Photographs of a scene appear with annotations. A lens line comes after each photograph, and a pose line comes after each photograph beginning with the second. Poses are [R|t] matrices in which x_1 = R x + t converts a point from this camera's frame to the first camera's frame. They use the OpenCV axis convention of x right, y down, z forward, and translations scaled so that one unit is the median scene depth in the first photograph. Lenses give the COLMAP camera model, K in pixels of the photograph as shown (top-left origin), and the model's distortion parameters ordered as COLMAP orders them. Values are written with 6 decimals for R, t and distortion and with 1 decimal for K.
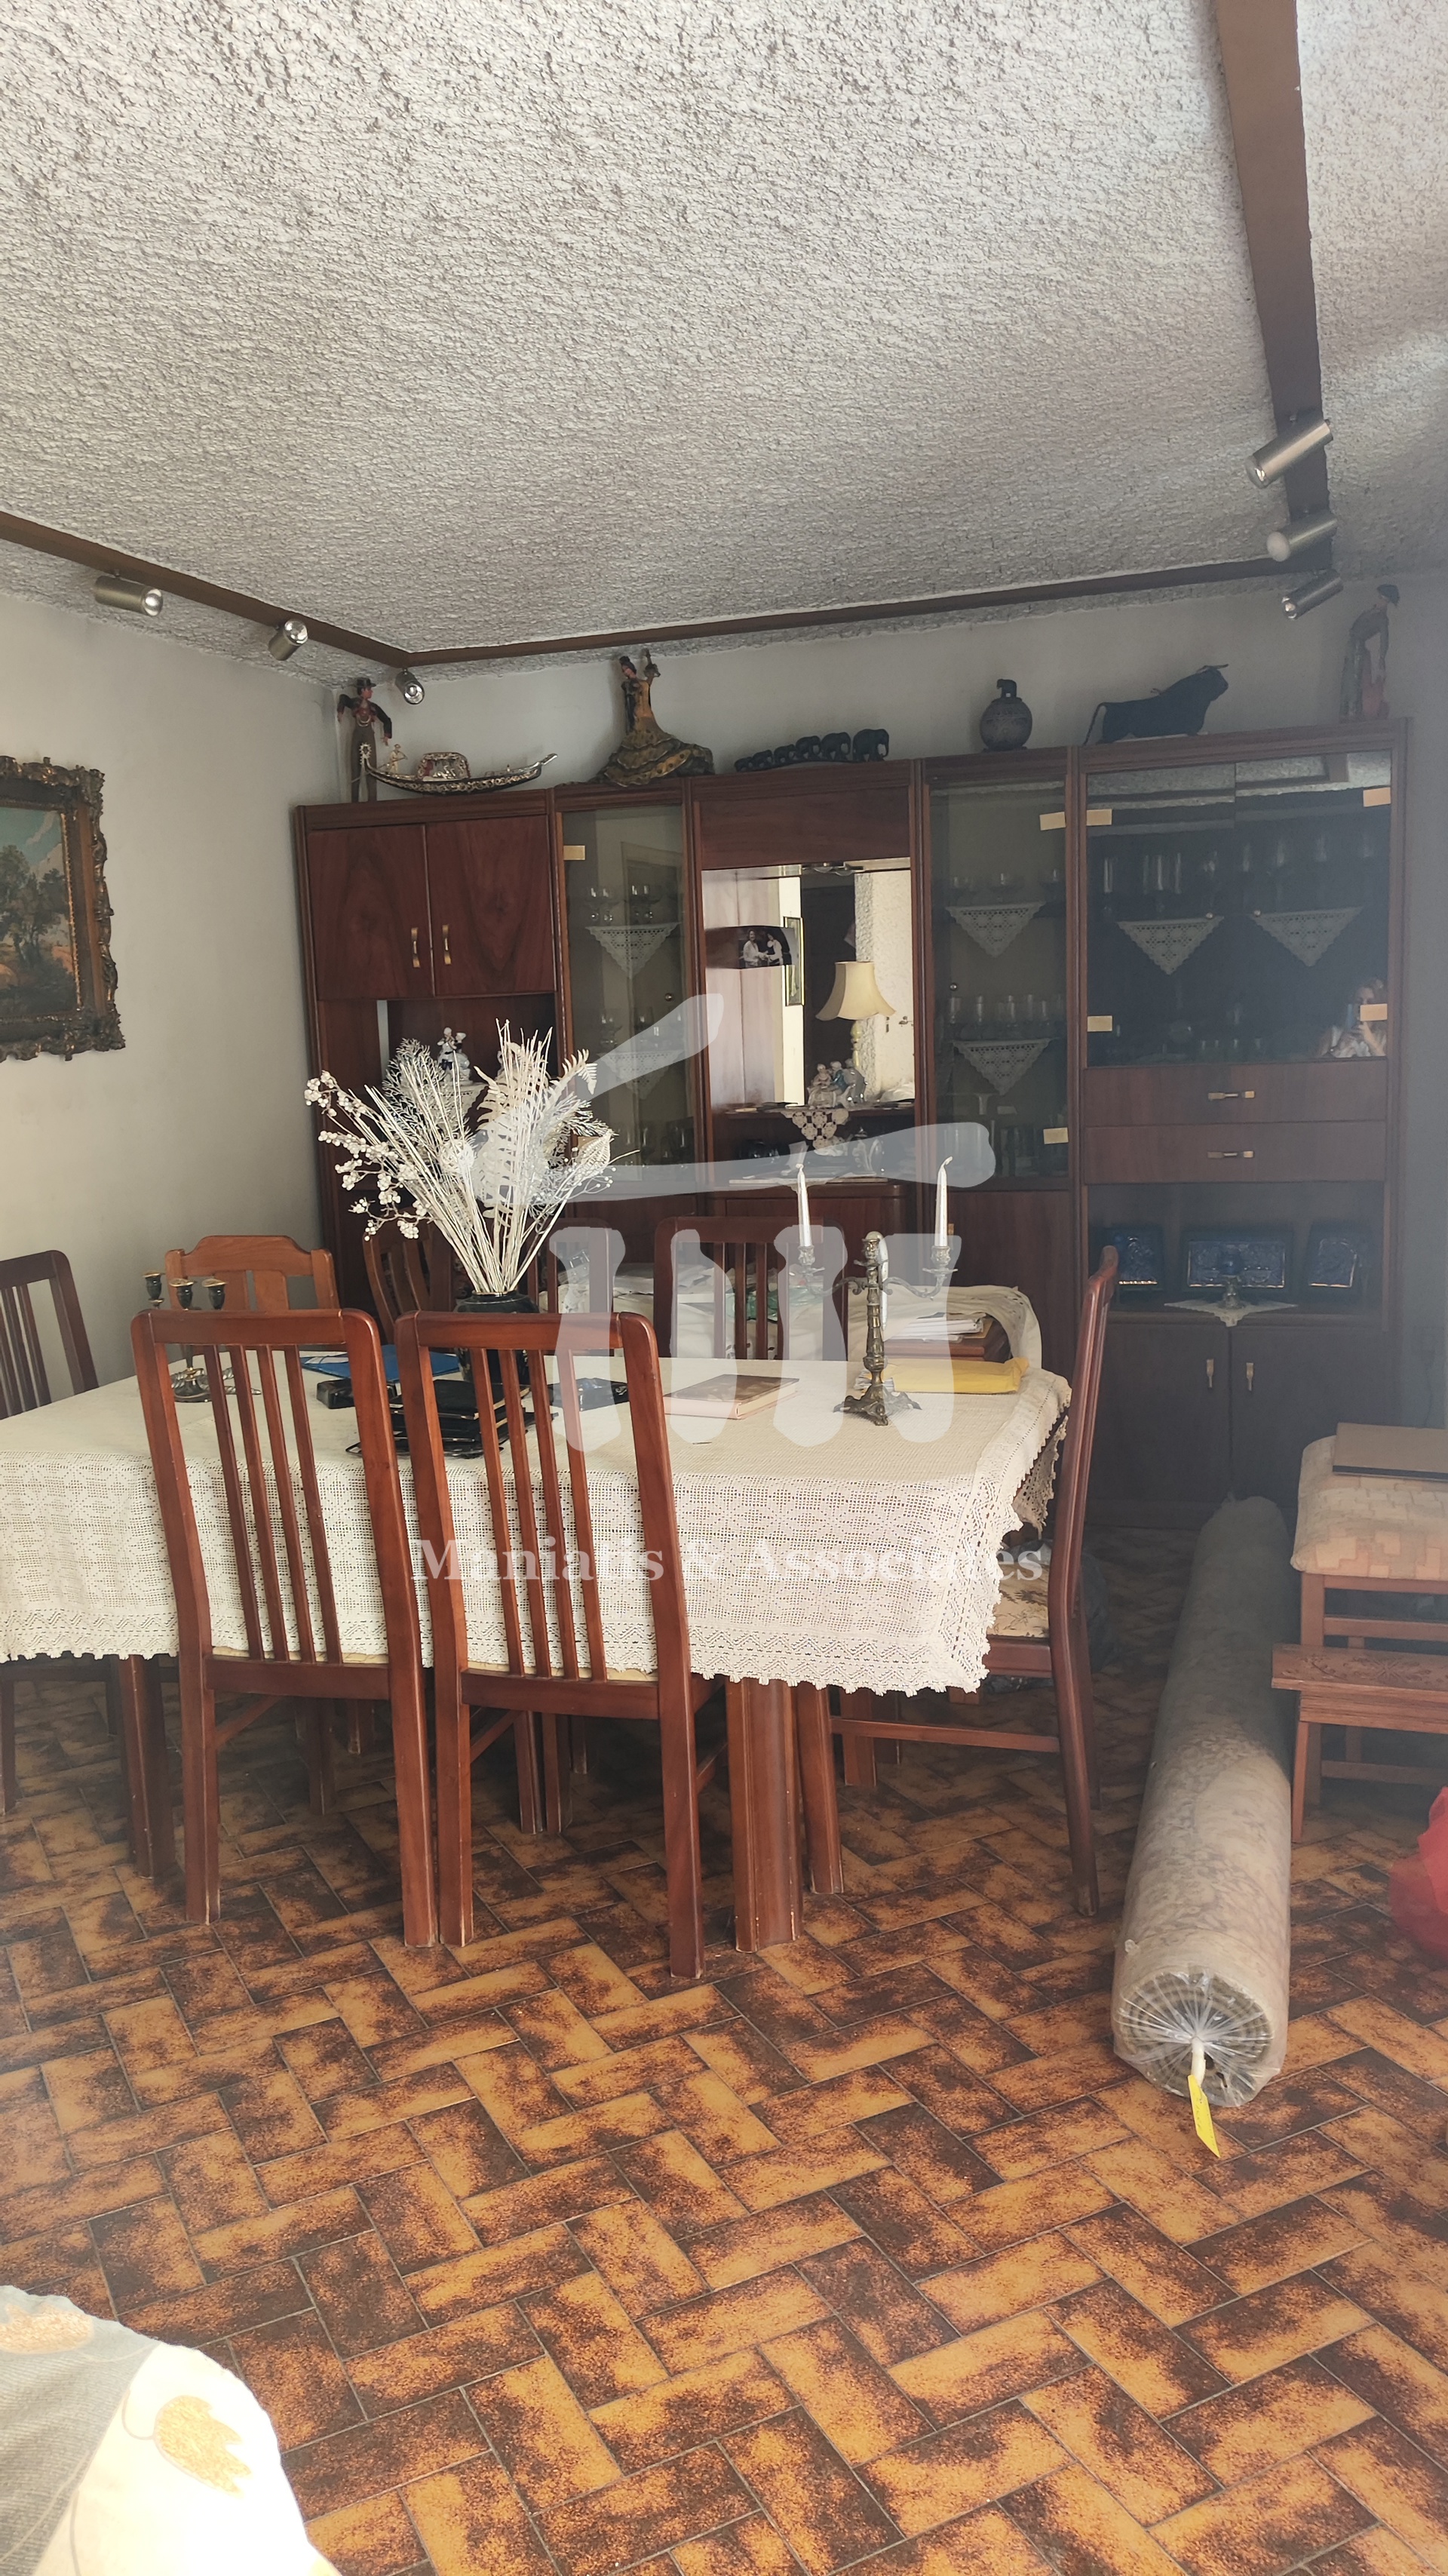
lens RADIAL K [[1908.4, 0, 723.5], [0, 1908.4, 1300.7], [0, 0, 1]] dist [0.014292, -0.016474]
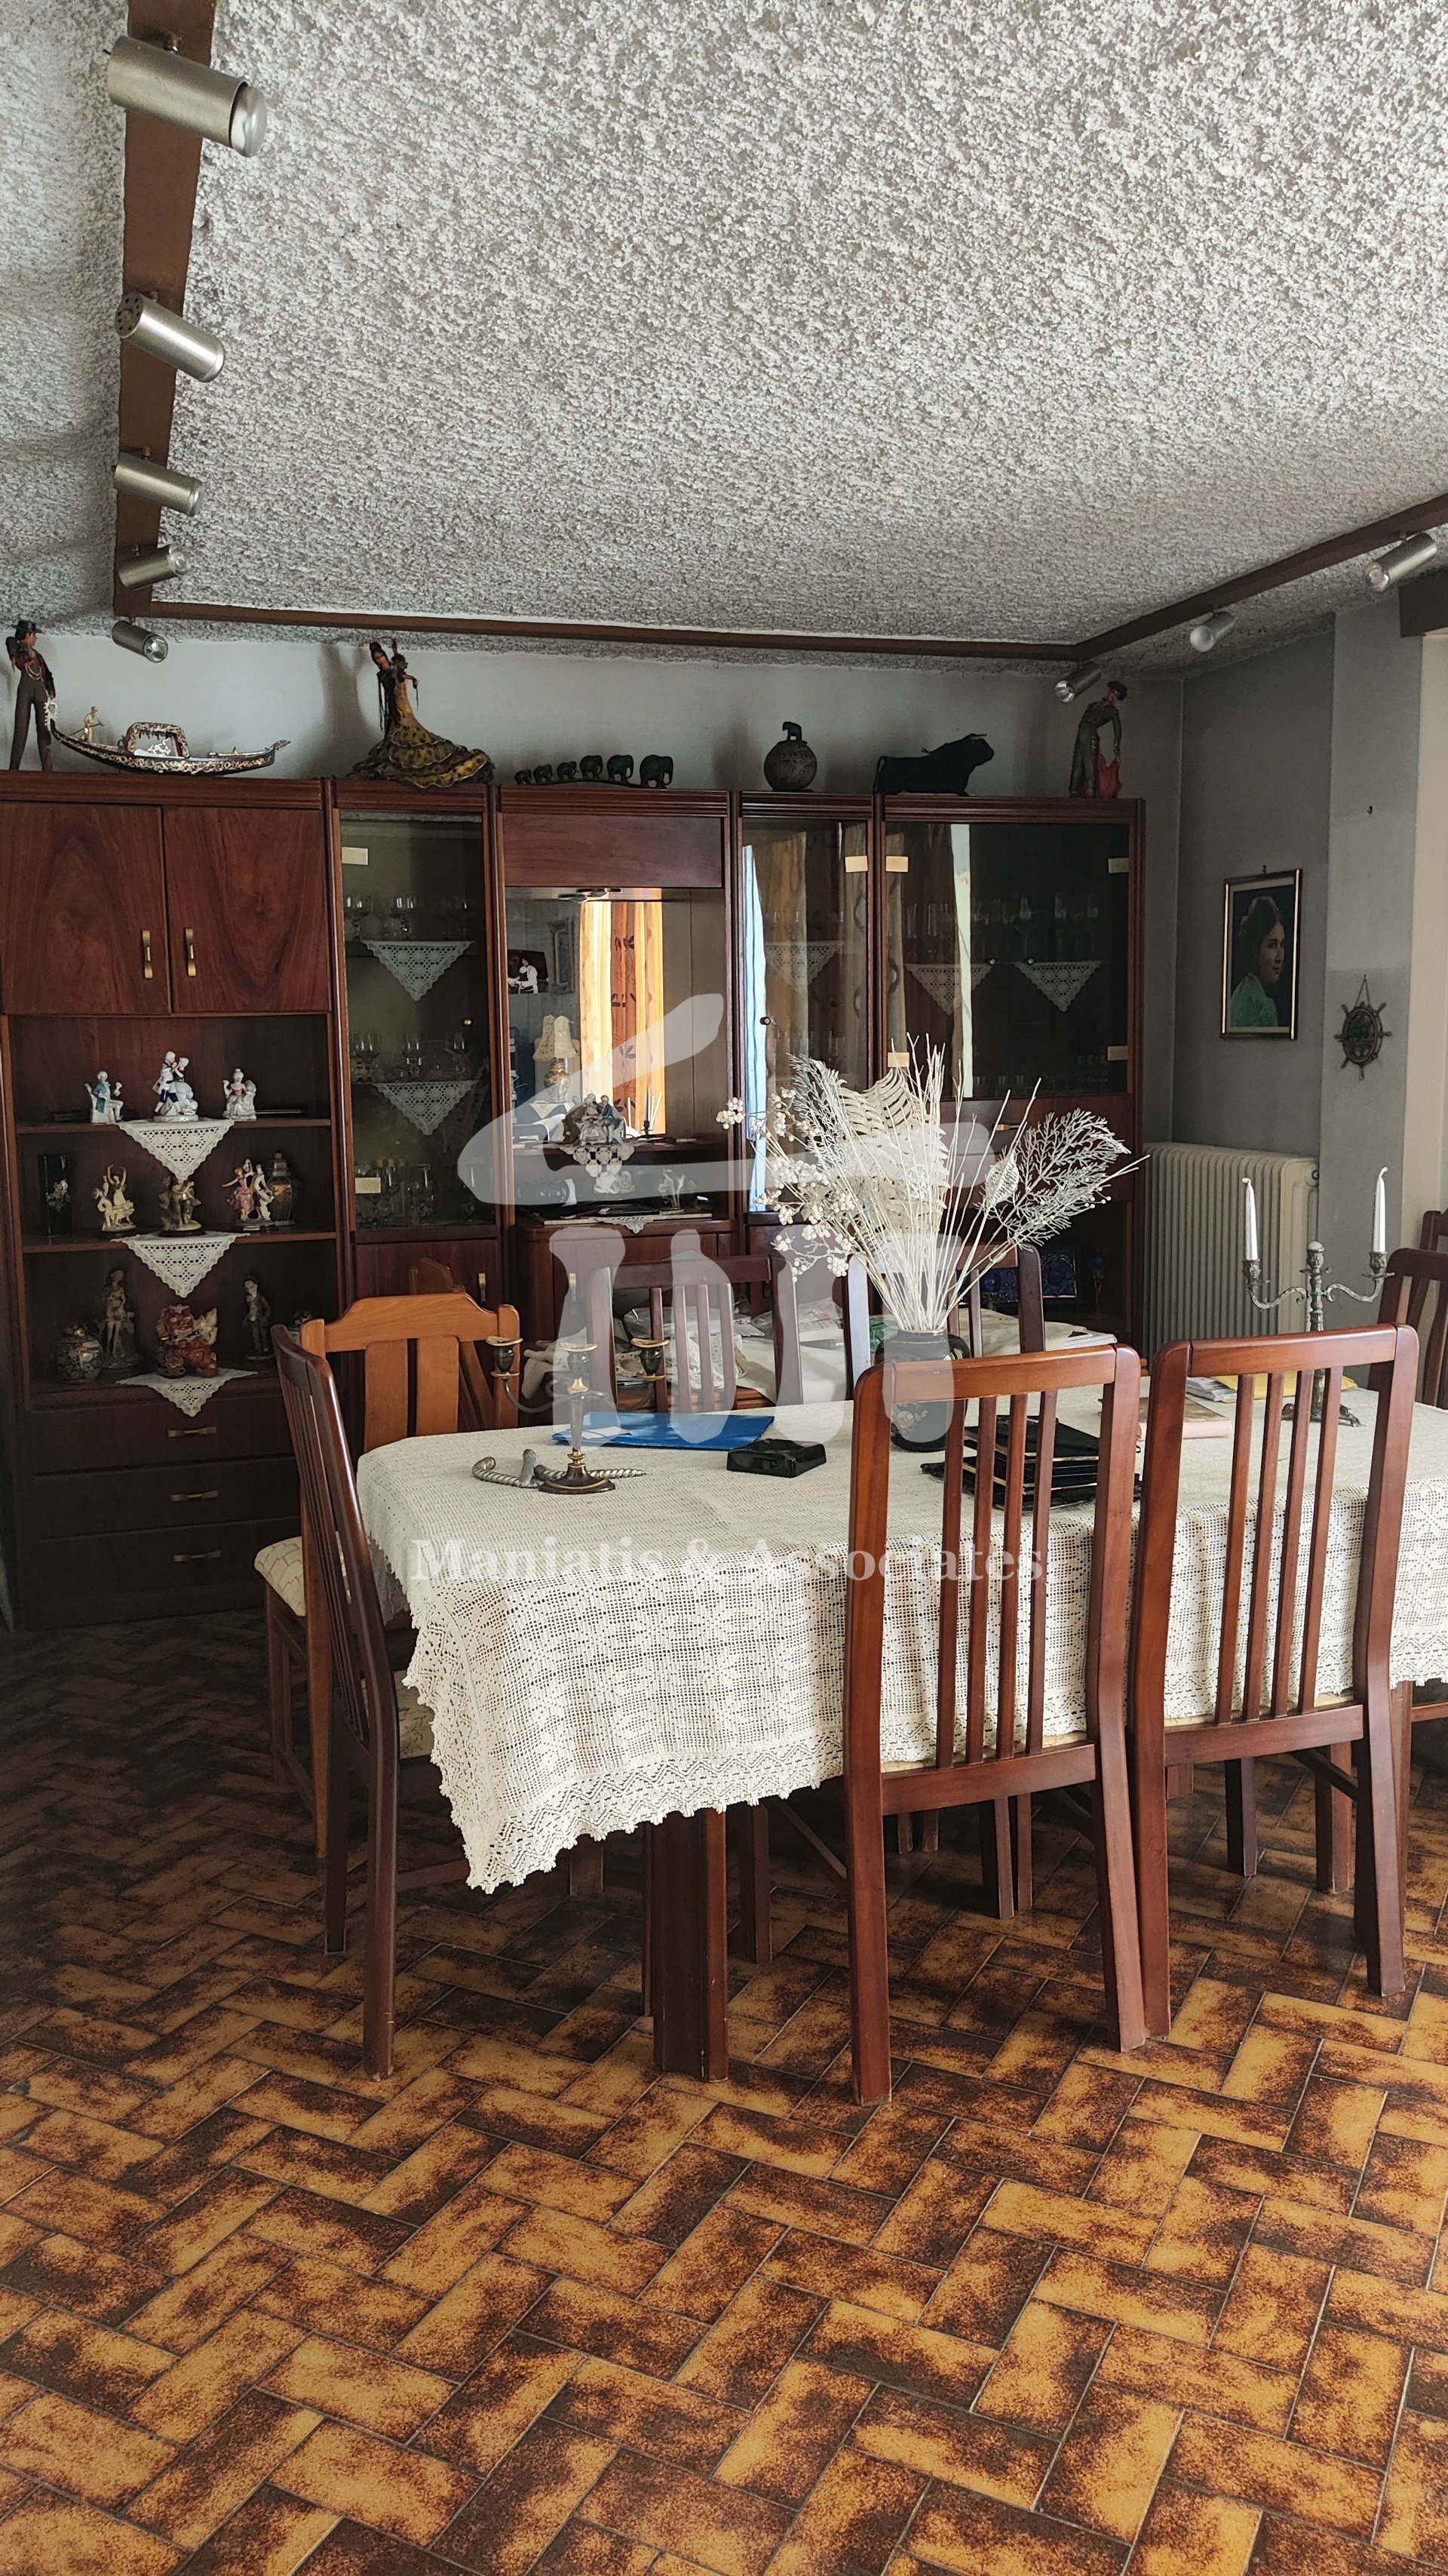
lens RADIAL K [[1908.4, 0, 724.0], [0, 1908.4, 1276.0], [0, 0, 1]] dist [0.014292, -0.016474]
pose [[0.812066, -0.047196, 0.581654, -0.644635], [0.072501, 0.997161, -0.020312, -0.016554], [-0.579044, 0.058665, 0.813183, 0.277928]]
